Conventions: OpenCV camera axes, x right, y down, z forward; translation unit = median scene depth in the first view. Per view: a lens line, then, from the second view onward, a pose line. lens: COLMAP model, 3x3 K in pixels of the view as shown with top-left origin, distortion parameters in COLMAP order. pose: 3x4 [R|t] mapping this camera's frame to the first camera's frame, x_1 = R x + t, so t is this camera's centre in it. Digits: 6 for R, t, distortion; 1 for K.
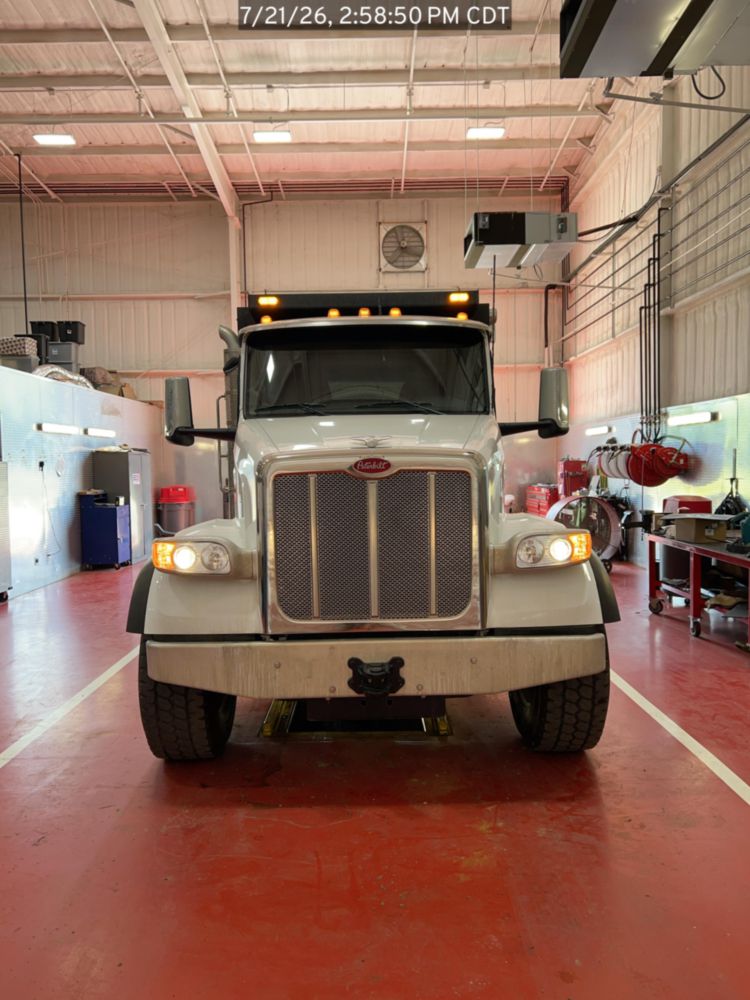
lens RADIAL K [[759.9, 0, 377.5], [0, 759.9, 499.8], [0, 0, 1]] dist [0.027239, -0.023208]
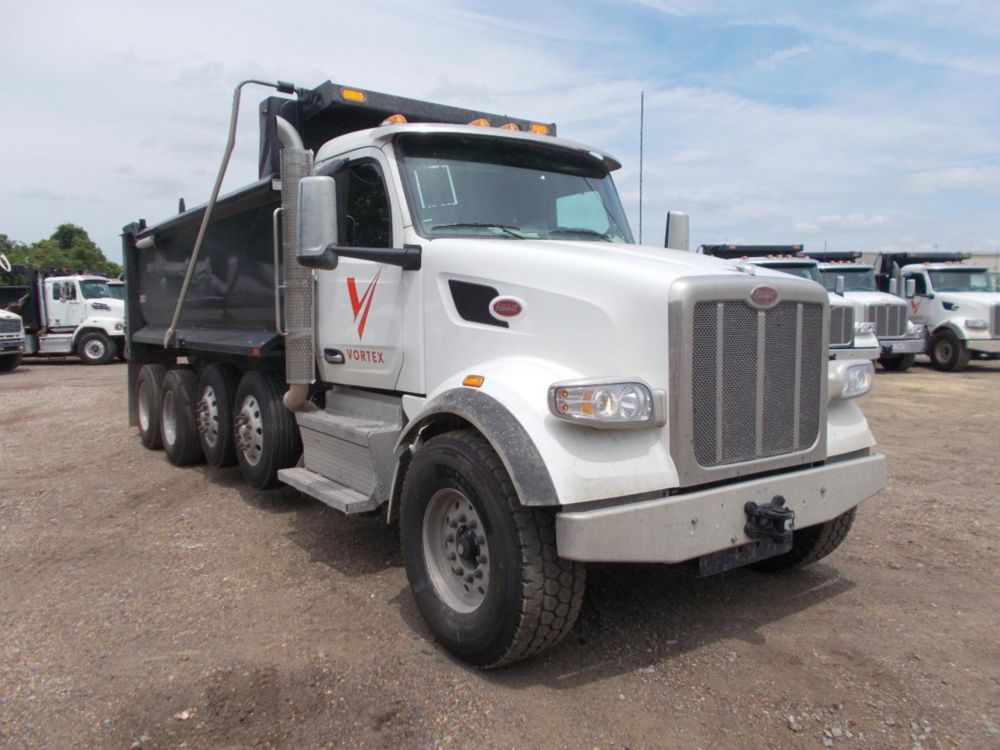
lens RADIAL K [[770.8, 0, 510.1], [0, 770.8, 376.6], [0, 0, 1]] dist [0.019383, -0.006952]
pose [[0.814396, -0.030601, 0.579502, -0.728916], [0.015453, 0.999398, 0.031057, 0.018394], [-0.580103, -0.016338, 0.814379, 0.359719]]
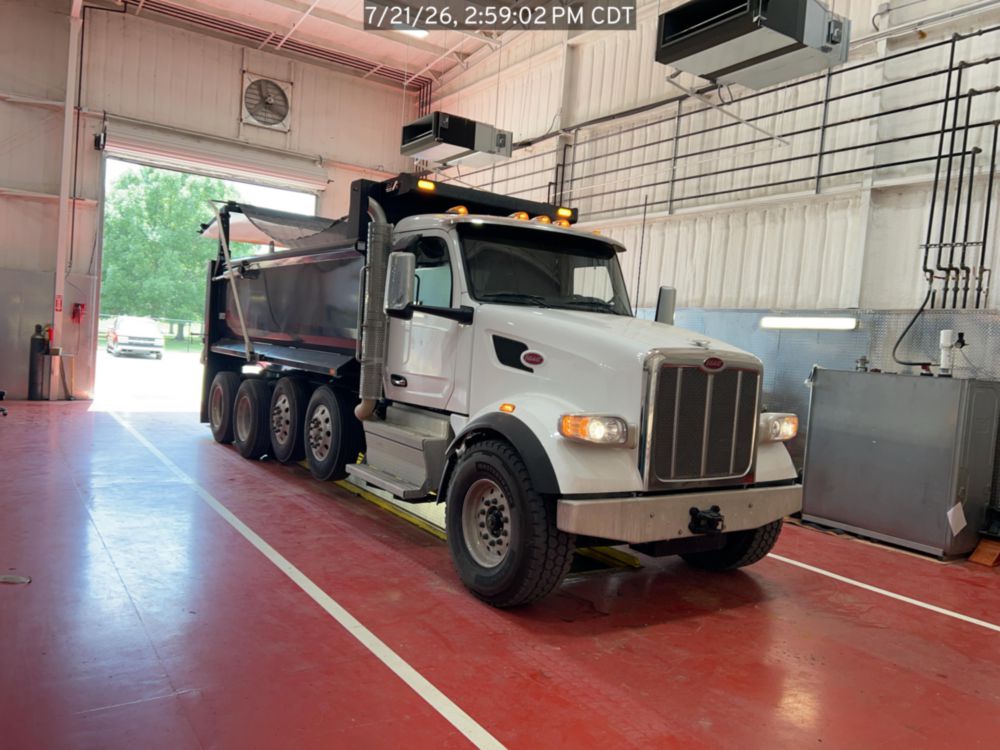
lens RADIAL K [[759.9, 0, 500.1], [0, 759.9, 377.3], [0, 0, 1]] dist [0.027239, -0.023208]
pose [[0.828411, 0.050928, 0.557800, -0.954004], [-0.059430, 0.998228, -0.002878, 0.004556], [-0.556959, -0.030766, 0.829970, 0.080325]]
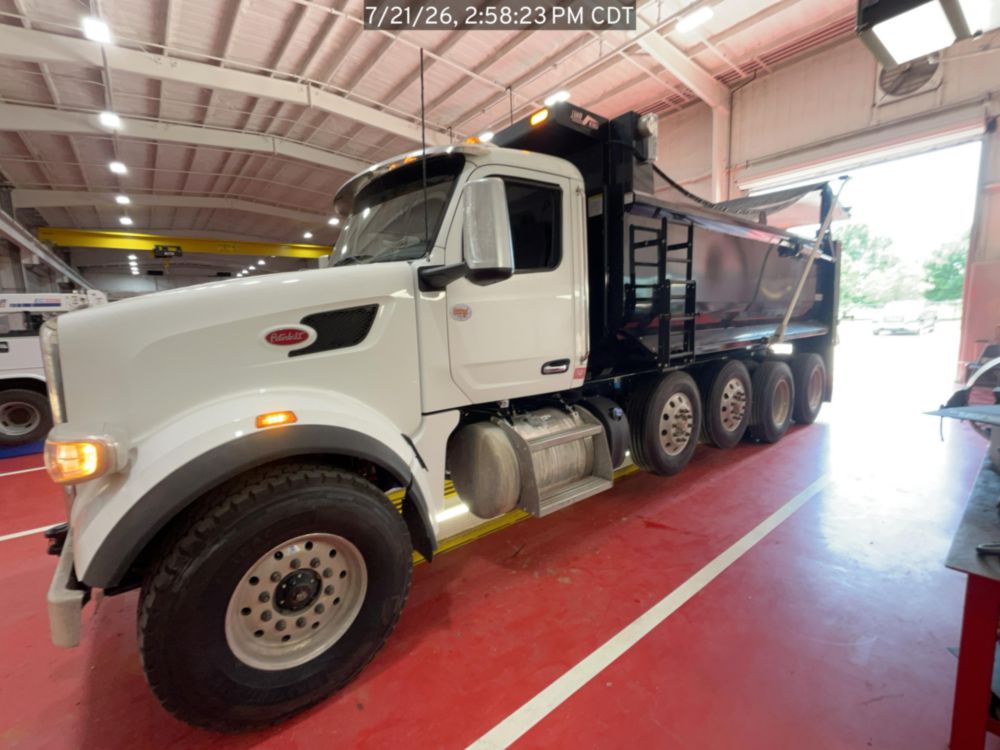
lens RADIAL K [[442.3, 0, 504.9], [0, 442.3, 374.8], [0, 0, 1]] dist [-0.003223, 0.003092]
pose [[0.615709, 0.093951, -0.782353, 0.741298], [-0.010289, 0.993741, 0.111238, -0.056918], [0.787907, -0.060440, 0.612821, 0.987386]]
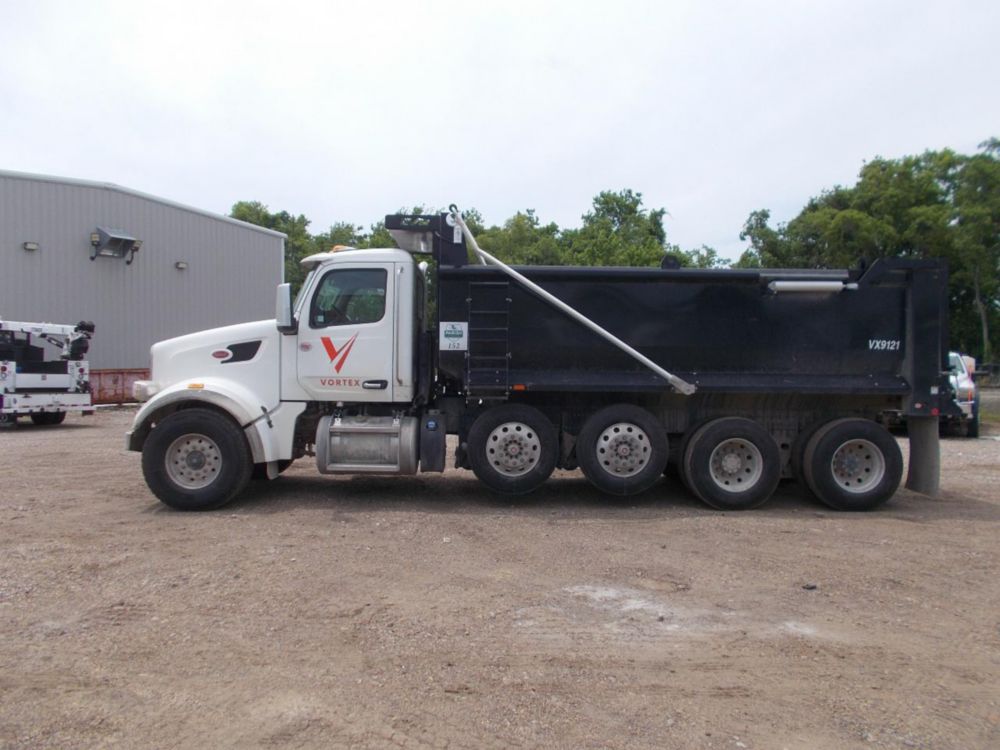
lens RADIAL K [[727.6, 0, 502.1], [0, 727.6, 371.2], [0, 0, 1]] dist [0.003304, 0.000109]
pose [[0.009184, 0.041162, -0.999110, 2.044650], [-0.057064, 0.997546, 0.040573, -0.114910], [0.998328, 0.056640, 0.011510, 1.800089]]
